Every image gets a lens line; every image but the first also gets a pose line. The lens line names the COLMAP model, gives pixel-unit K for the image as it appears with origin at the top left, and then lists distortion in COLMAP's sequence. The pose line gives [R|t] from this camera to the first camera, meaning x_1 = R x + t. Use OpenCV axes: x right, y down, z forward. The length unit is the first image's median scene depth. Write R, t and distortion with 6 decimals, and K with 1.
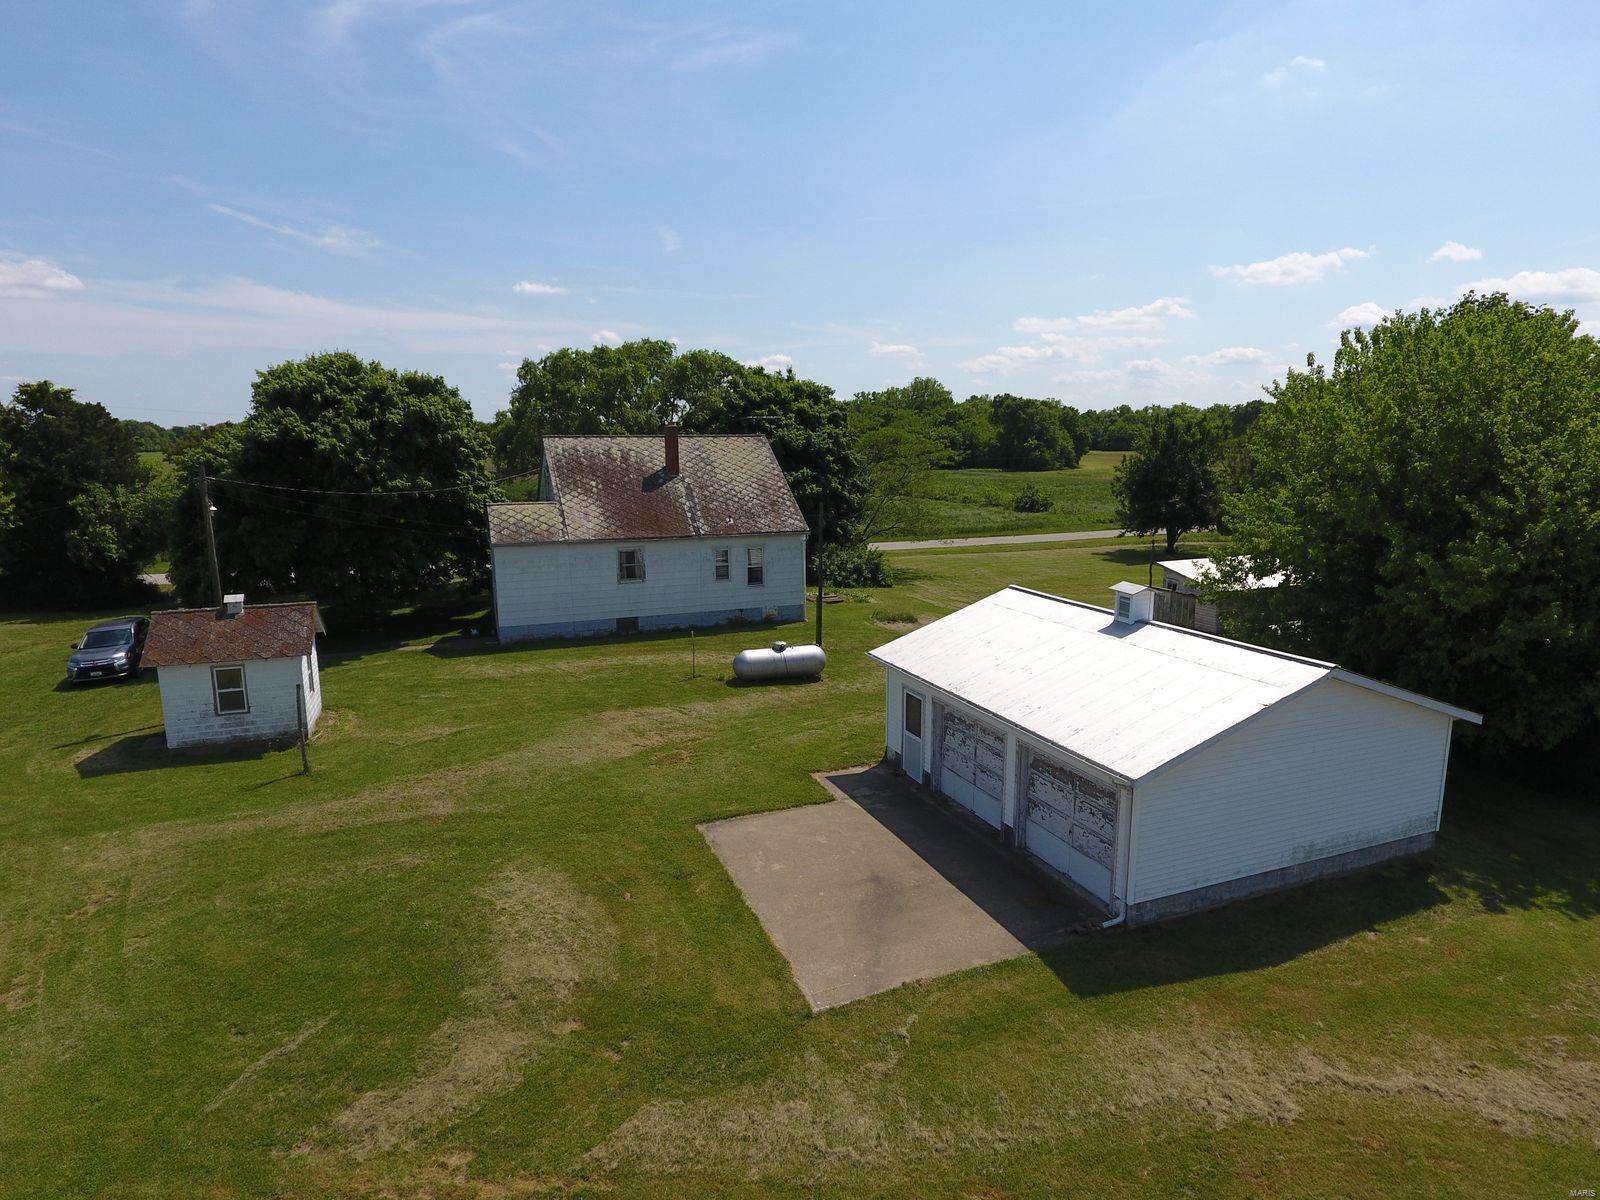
lens RADIAL K [[940.3, 0, 806.5], [0, 940.3, 606.7], [0, 0, 1]] dist [-0.000191, -0.001594]
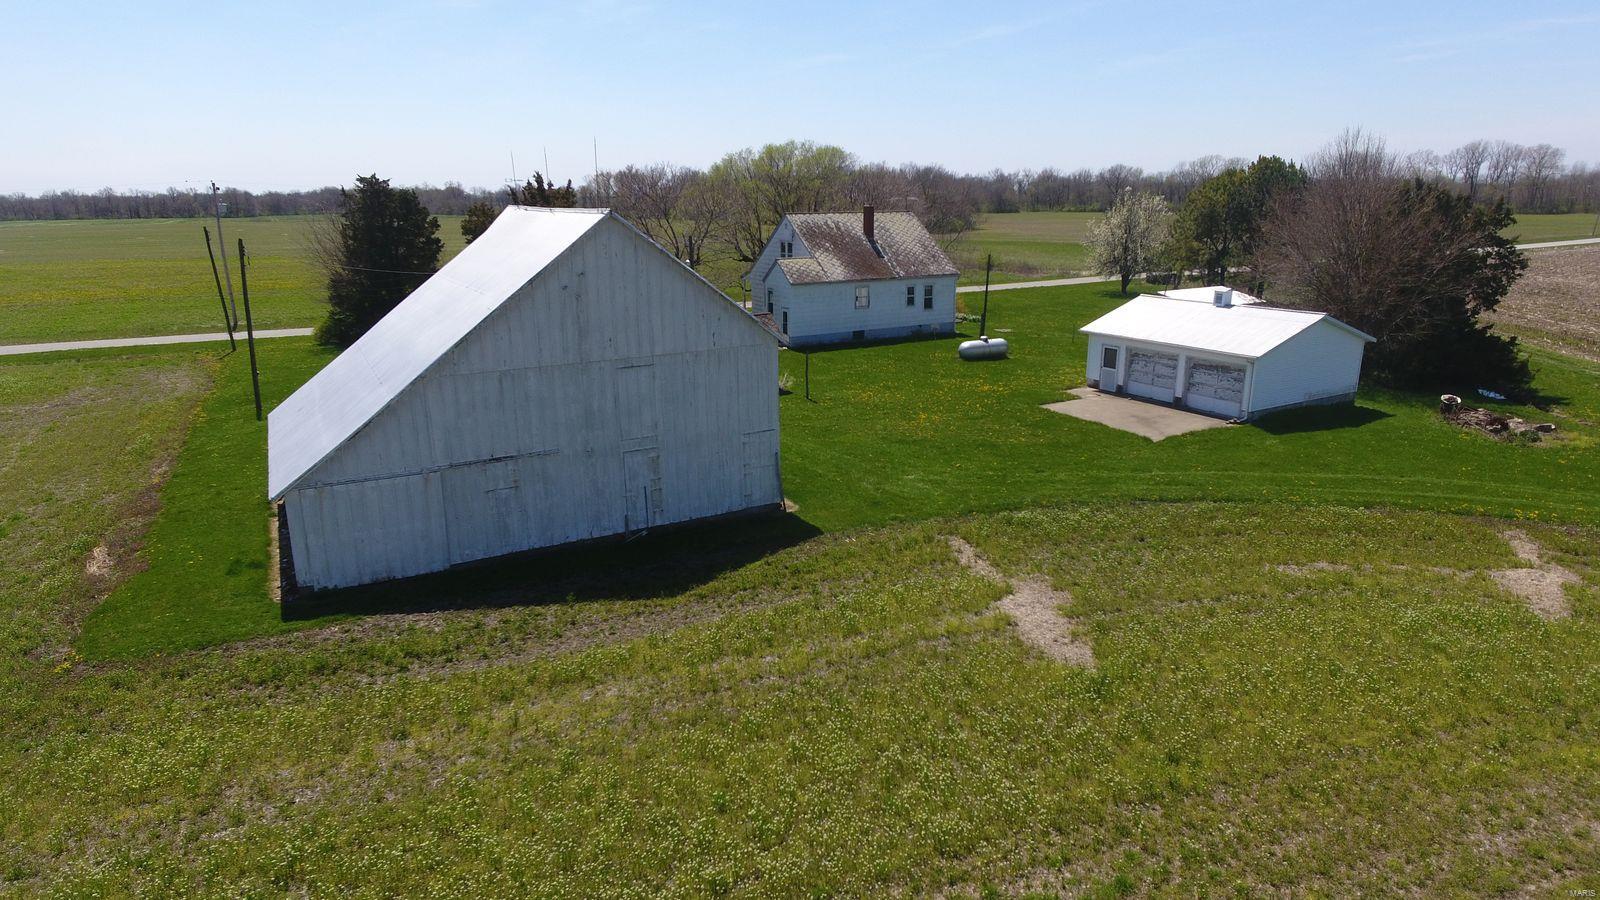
lens RADIAL K [[933.3, 0, 802.6], [0, 933.3, 458.7], [0, 0, 1]] dist [-0.002888, 0.001475]
pose [[0.990173, -0.043843, 0.132795, -0.726329], [0.031418, 0.995052, 0.094257, 0.108786], [-0.136270, -0.089159, 0.986651, -0.799750]]
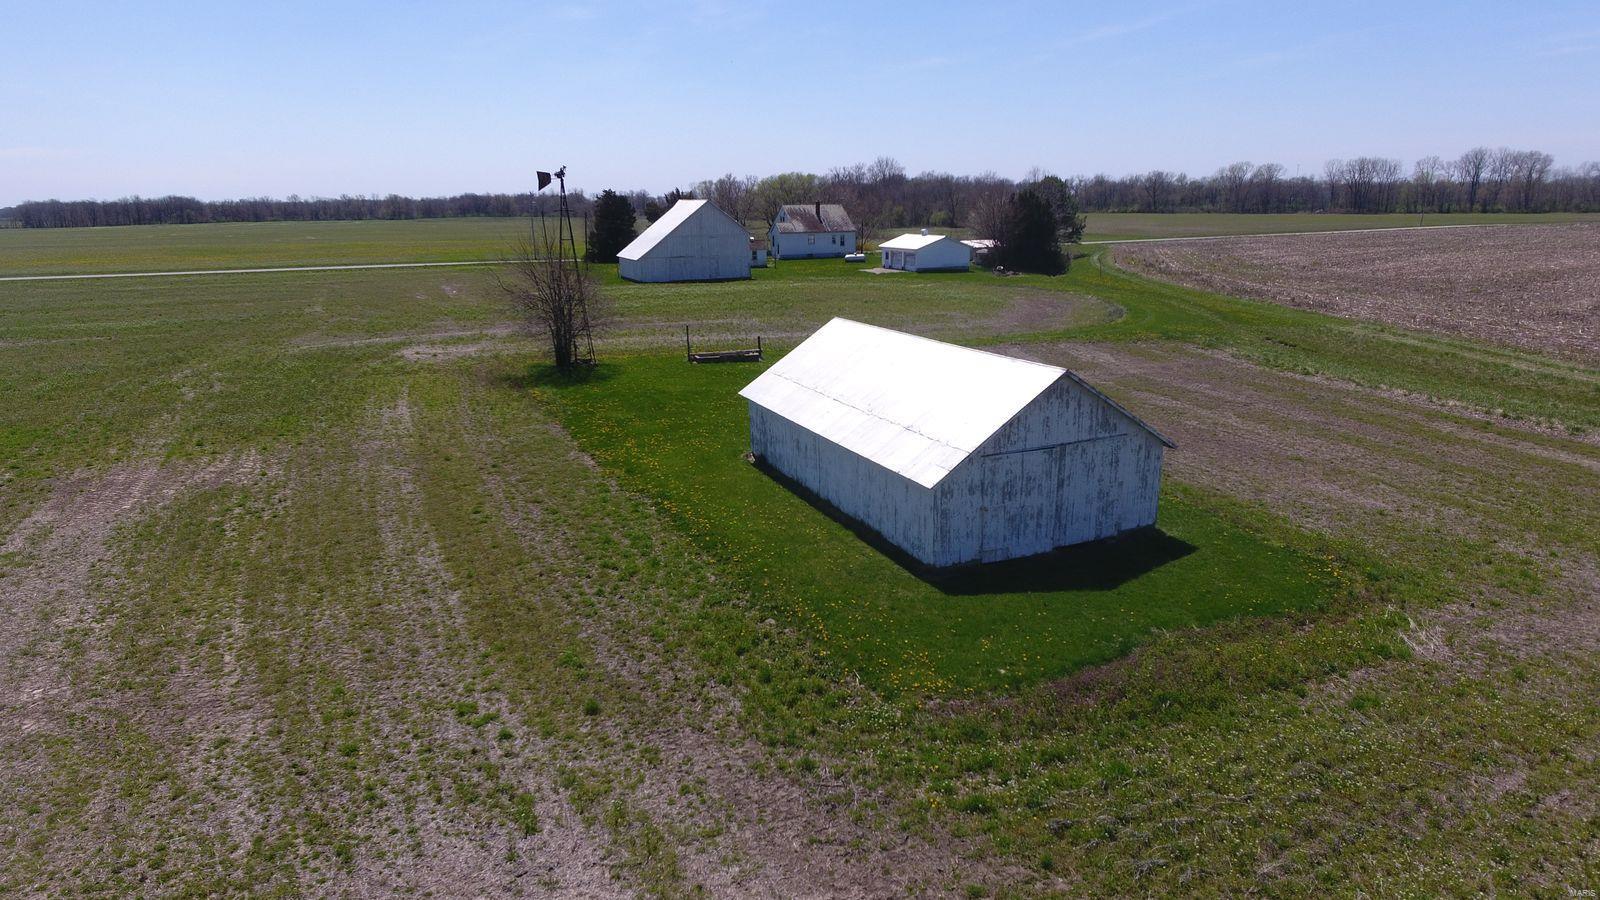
lens RADIAL K [[933.3, 0, 802.6], [0, 933.3, 458.7], [0, 0, 1]] dist [-0.002888, 0.001475]
pose [[0.999270, -0.018780, 0.033259, -0.522986], [0.015810, 0.996048, 0.087400, 0.729902], [-0.034769, -0.086811, 0.995618, -4.050602]]
